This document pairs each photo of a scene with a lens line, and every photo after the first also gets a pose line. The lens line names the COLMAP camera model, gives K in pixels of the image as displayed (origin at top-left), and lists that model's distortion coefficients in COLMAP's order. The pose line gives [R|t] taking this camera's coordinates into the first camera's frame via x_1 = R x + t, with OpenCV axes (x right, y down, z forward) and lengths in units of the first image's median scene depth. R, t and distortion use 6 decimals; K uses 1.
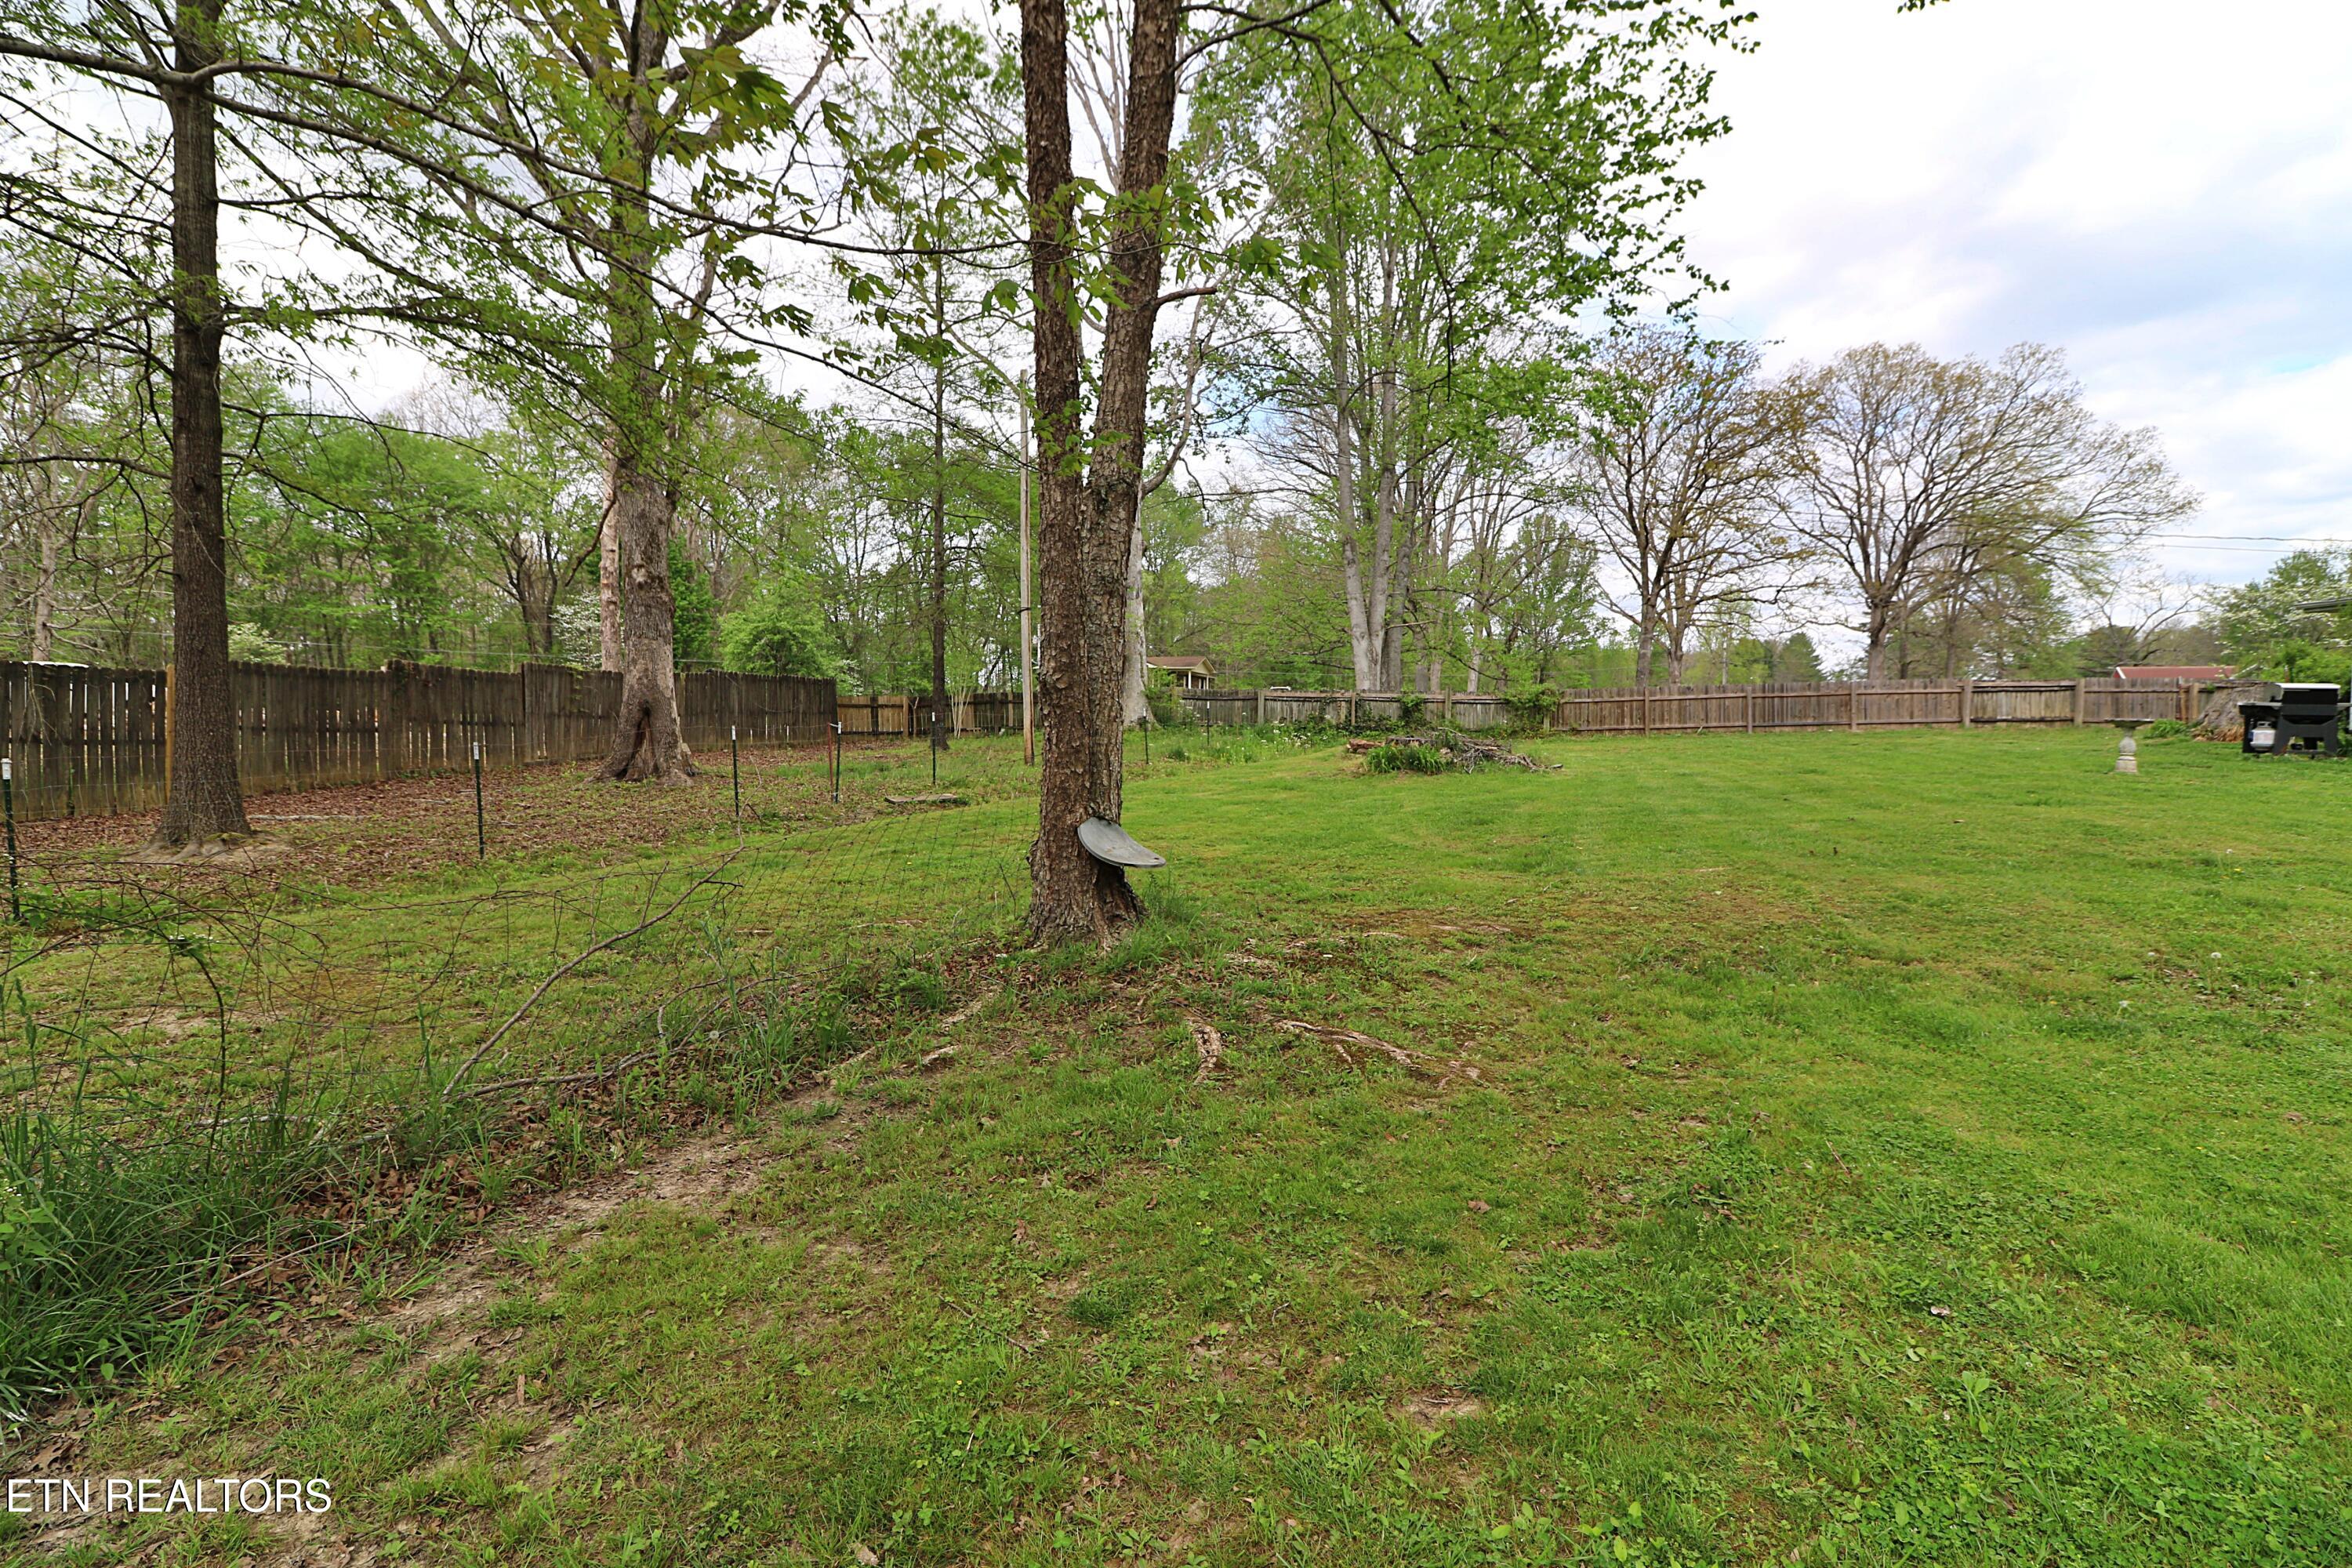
lens RADIAL K [[1078.6, 0, 1176.2], [0, 1078.6, 762.4], [0, 0, 1]] dist [0.001371, -0.013761]
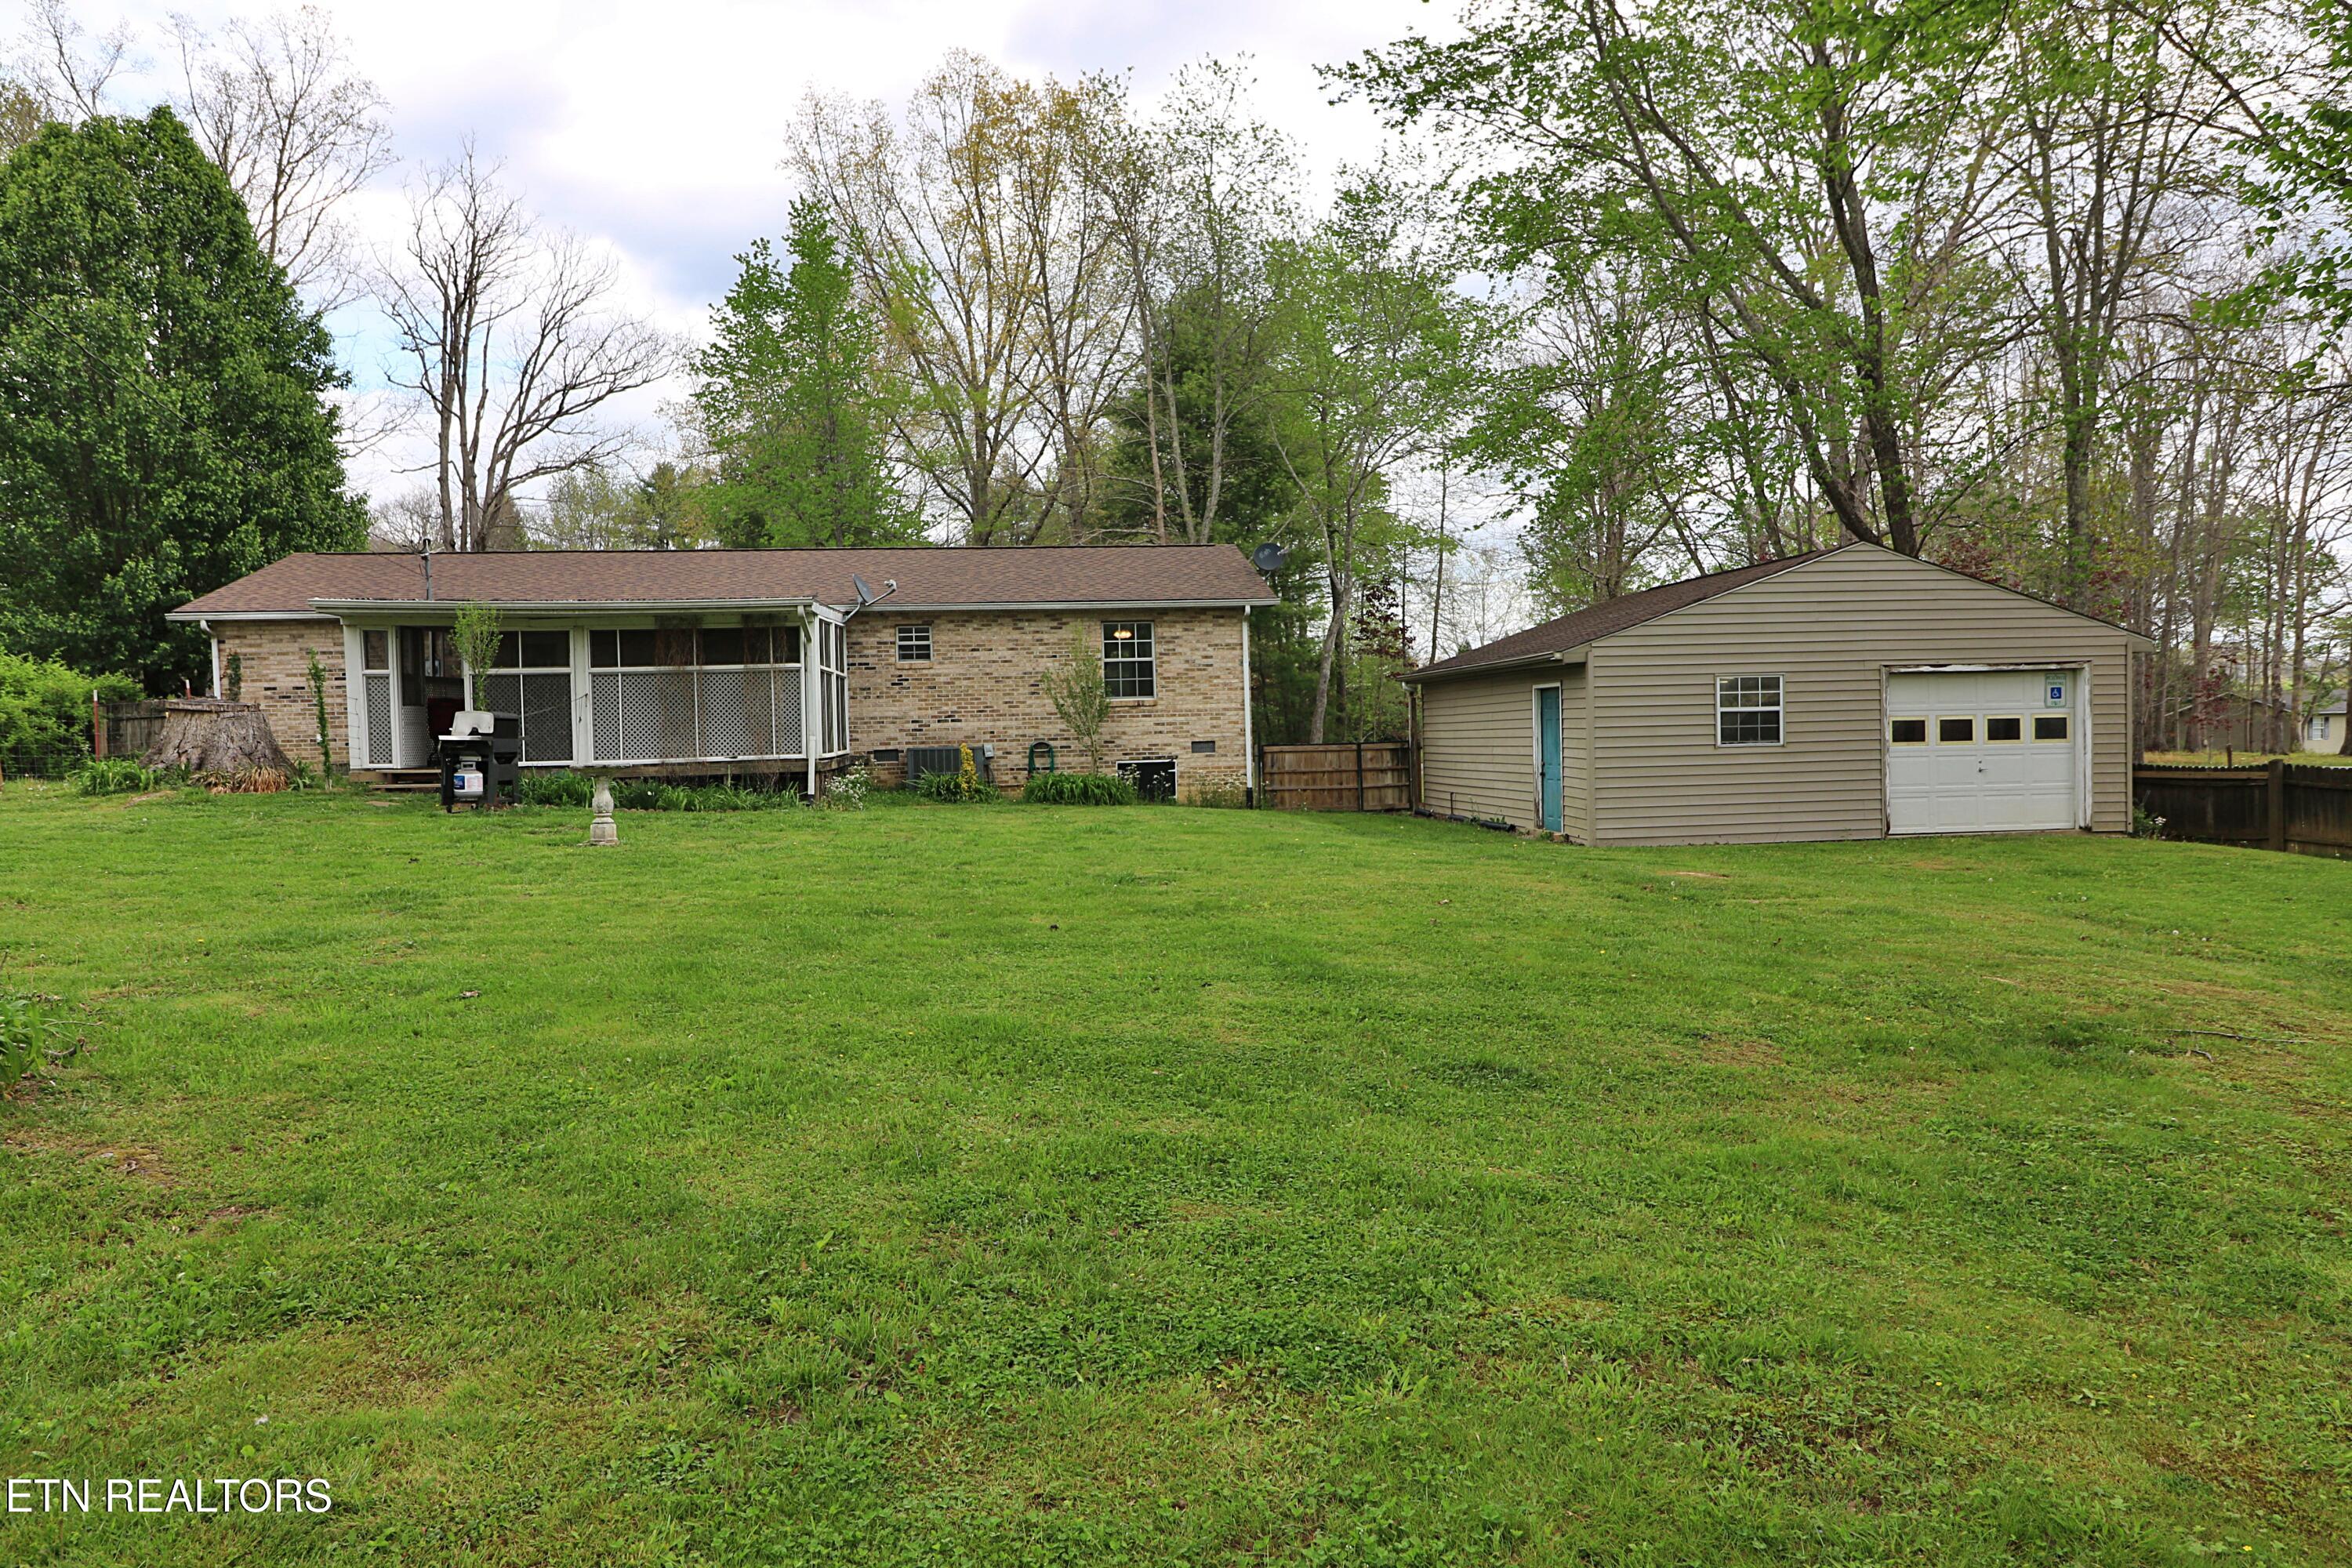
lens RADIAL K [[1506.1, 0, 1163.6], [0, 1506.1, 779.4], [0, 0, 1]] dist [-0.000902, 0.000120]
pose [[-0.346920, -0.034561, 0.937258, -0.037266], [0.045971, 0.997493, 0.053798, -0.015038], [-0.936768, 0.061751, -0.344461, 0.223607]]
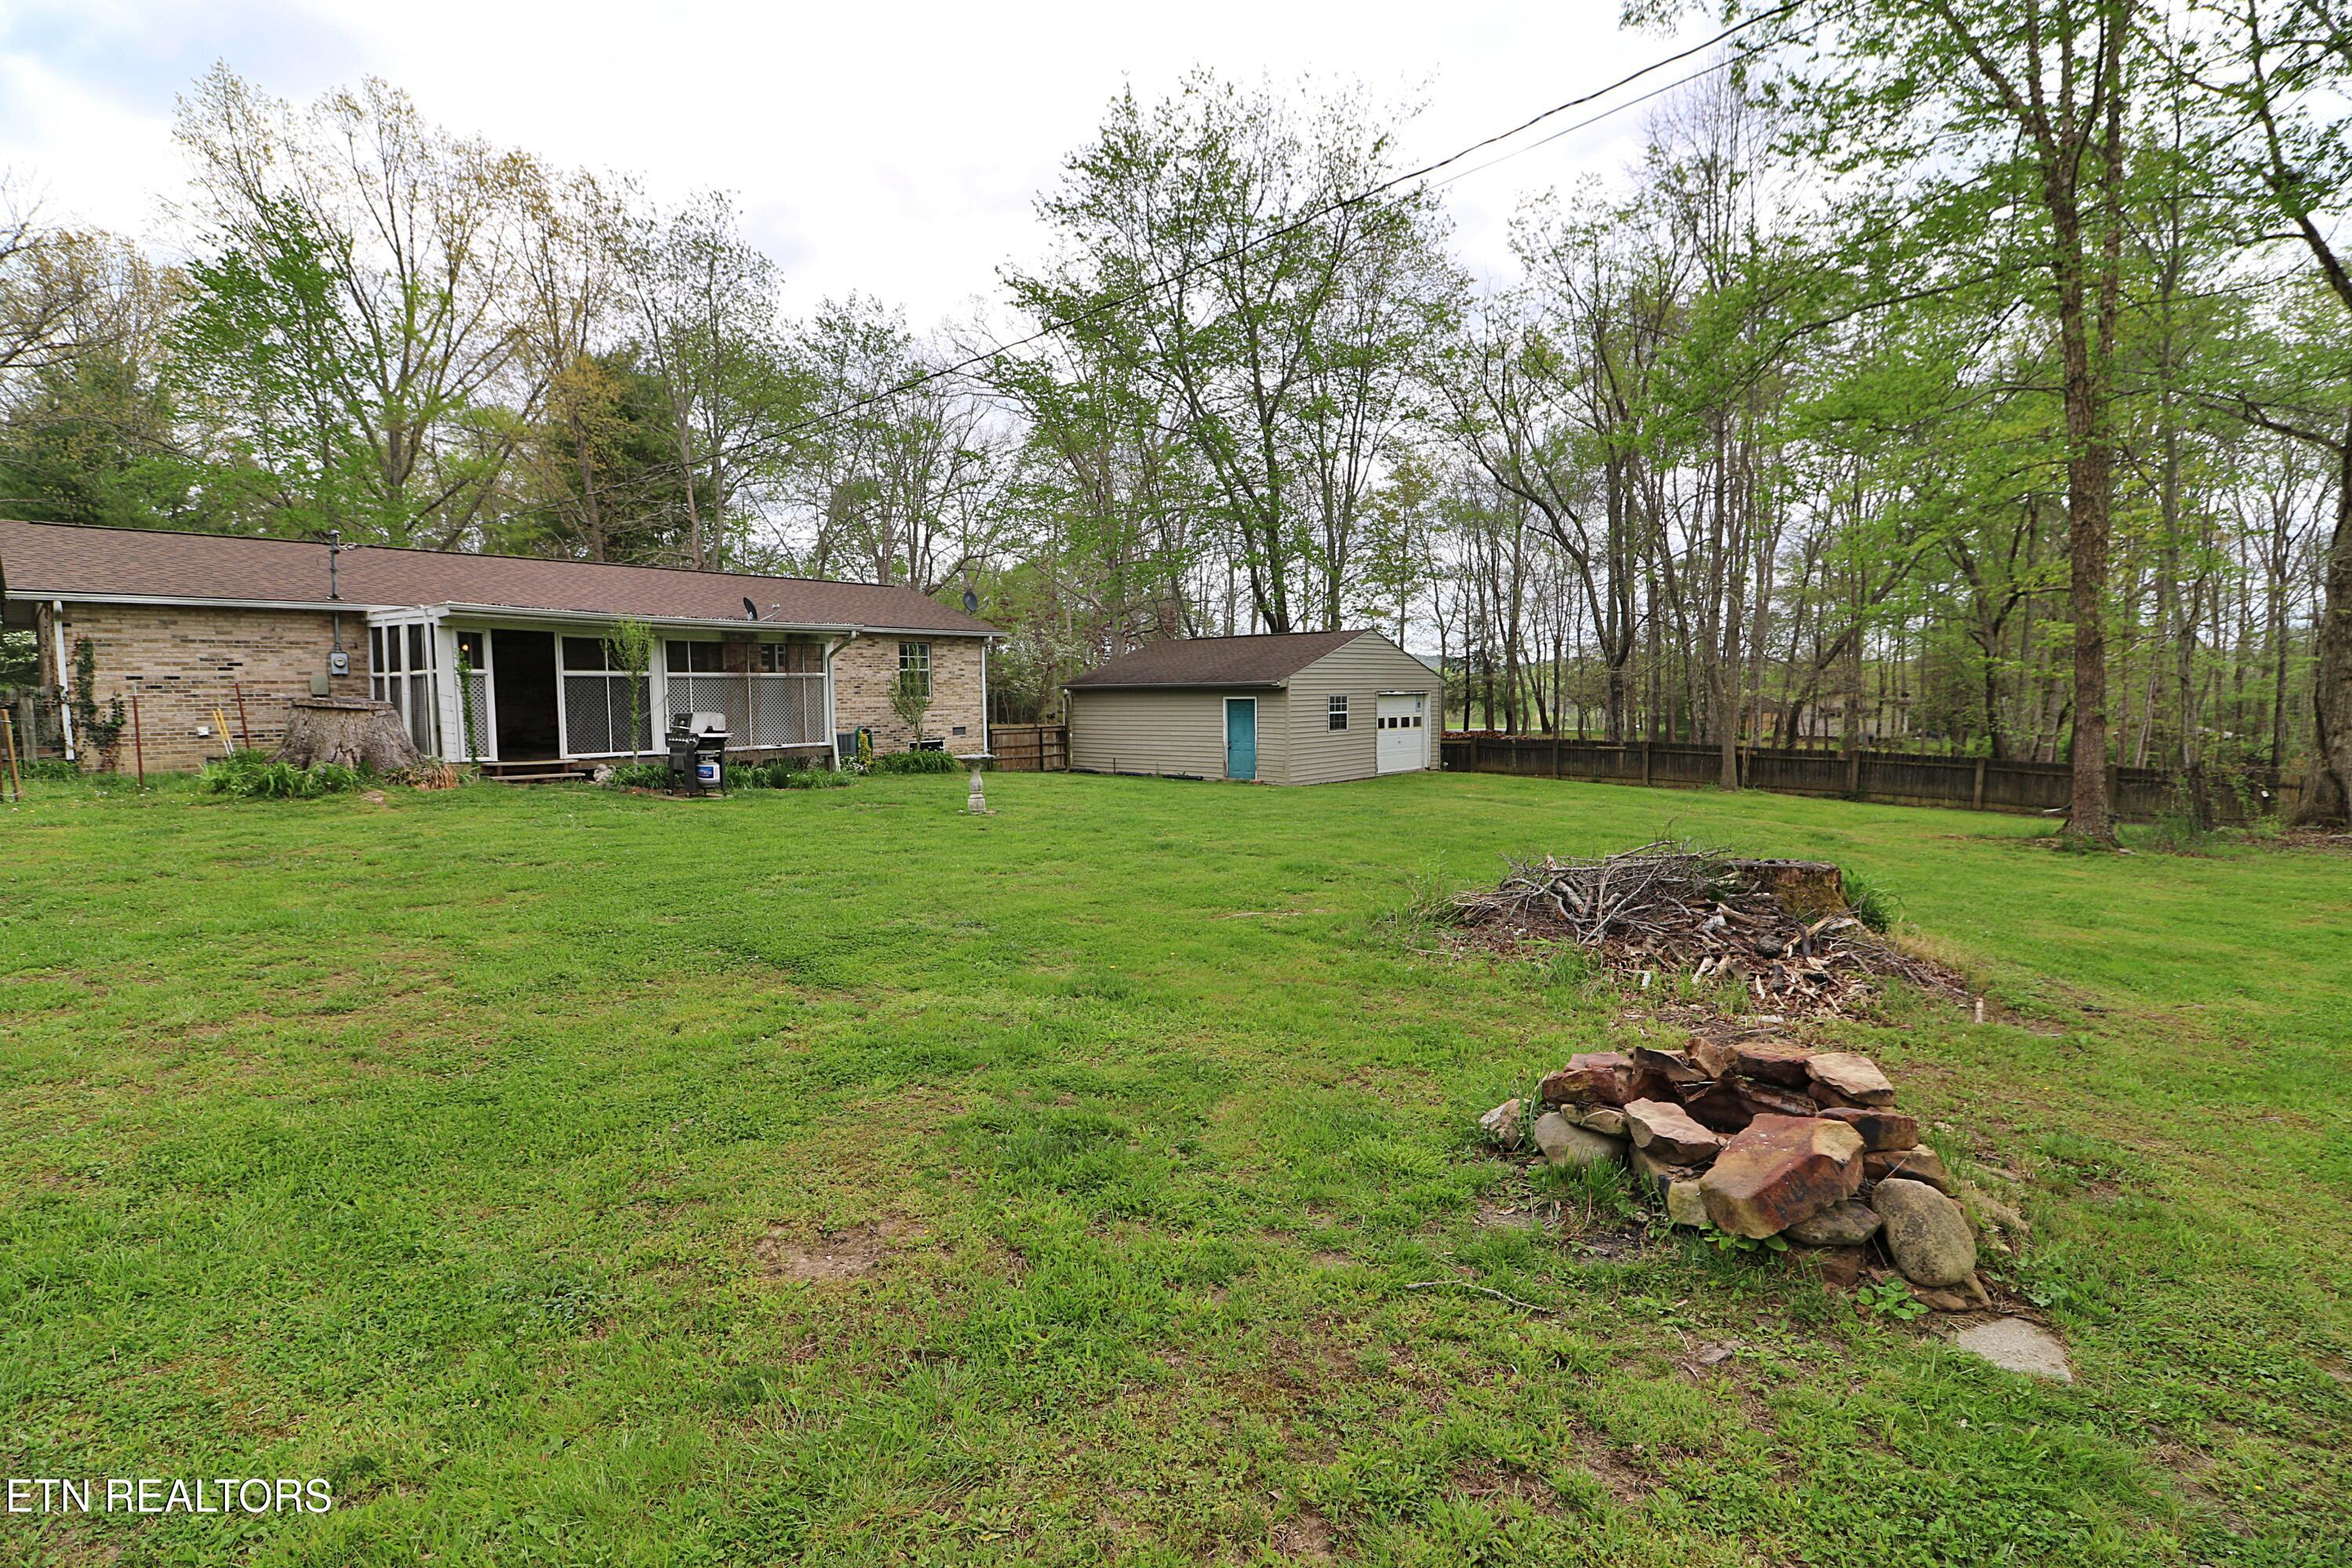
lens RADIAL K [[1078.6, 0, 1176.2], [0, 1078.6, 762.4], [0, 0, 1]] dist [0.001371, -0.013761]
pose [[-0.885363, -0.035841, 0.463518, 0.059740], [0.010712, 0.995186, 0.097413, -0.028924], [-0.464778, 0.091211, -0.880717, 0.399758]]
